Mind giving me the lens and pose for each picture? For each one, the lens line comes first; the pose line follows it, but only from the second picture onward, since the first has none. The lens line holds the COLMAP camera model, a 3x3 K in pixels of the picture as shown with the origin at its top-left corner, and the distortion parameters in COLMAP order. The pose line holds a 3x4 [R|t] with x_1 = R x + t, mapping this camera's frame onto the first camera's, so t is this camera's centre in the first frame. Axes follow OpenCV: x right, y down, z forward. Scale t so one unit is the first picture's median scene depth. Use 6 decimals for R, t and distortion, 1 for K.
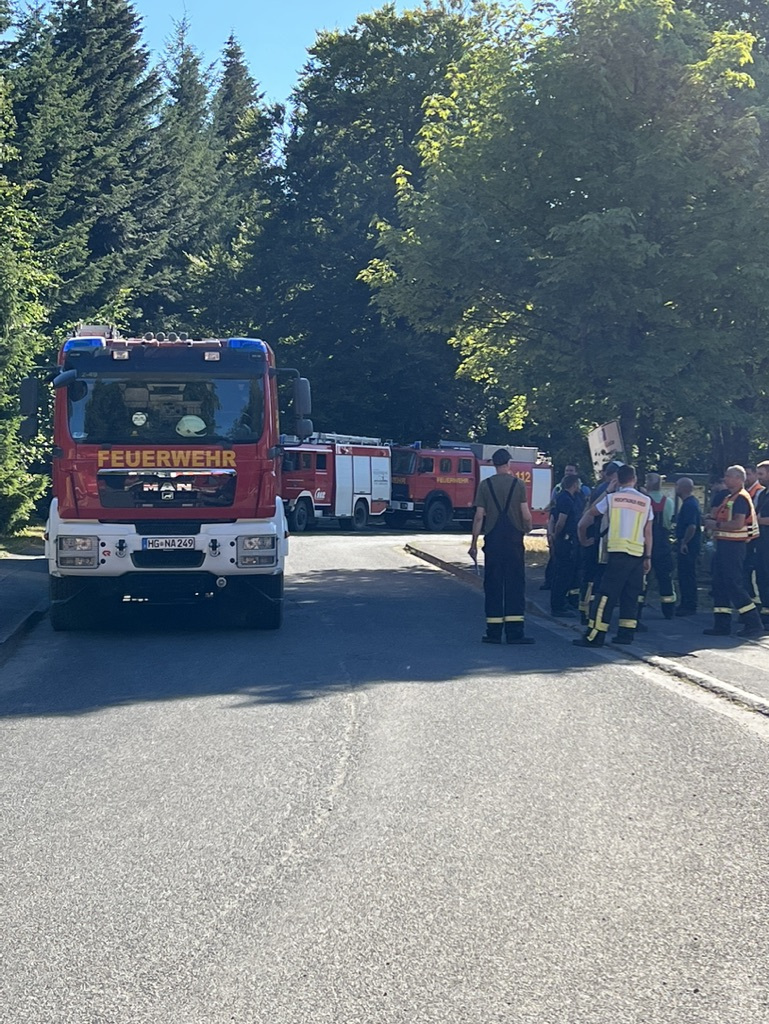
lens RADIAL K [[1913.3, 0, 384.8], [0, 1913.3, 511.7], [0, 0, 1]] dist [0.025869, 0.000000]
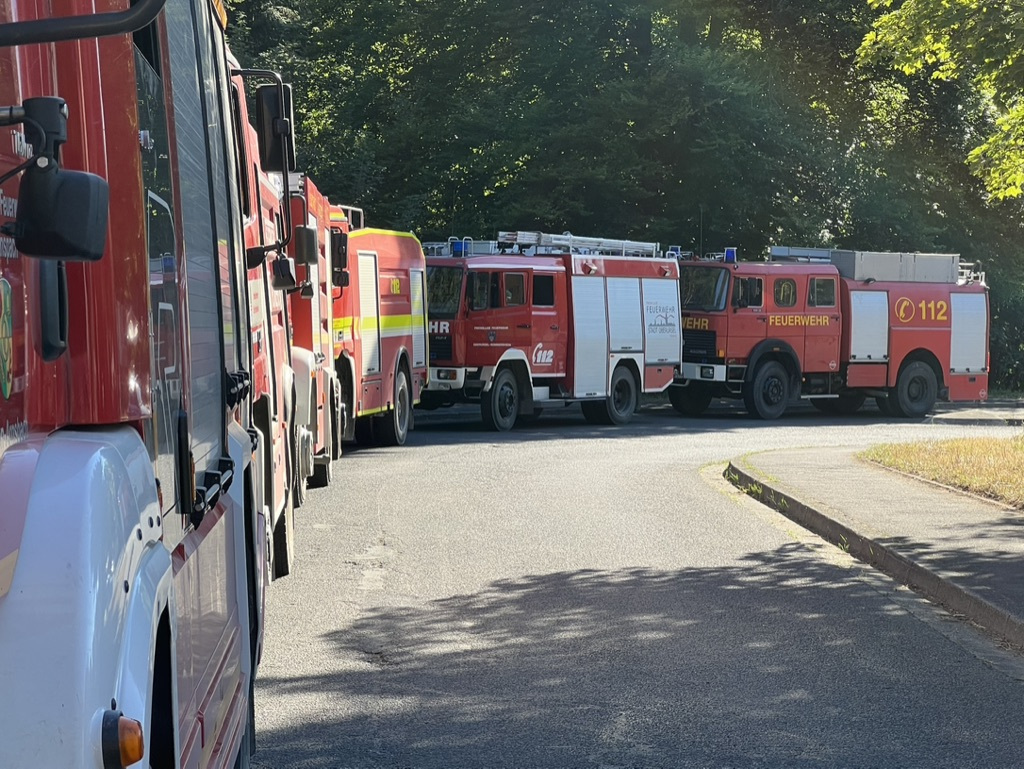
lens RADIAL K [[2747.4, 0, 511.6], [0, 2747.4, 384.3], [0, 0, 1]] dist [-0.501708, 0.000000]
pose [[0.998238, -0.027401, -0.052631, -0.003962], [0.027597, 0.999615, 0.002992, -0.003472], [0.052529, -0.004439, 0.998610, 0.255925]]
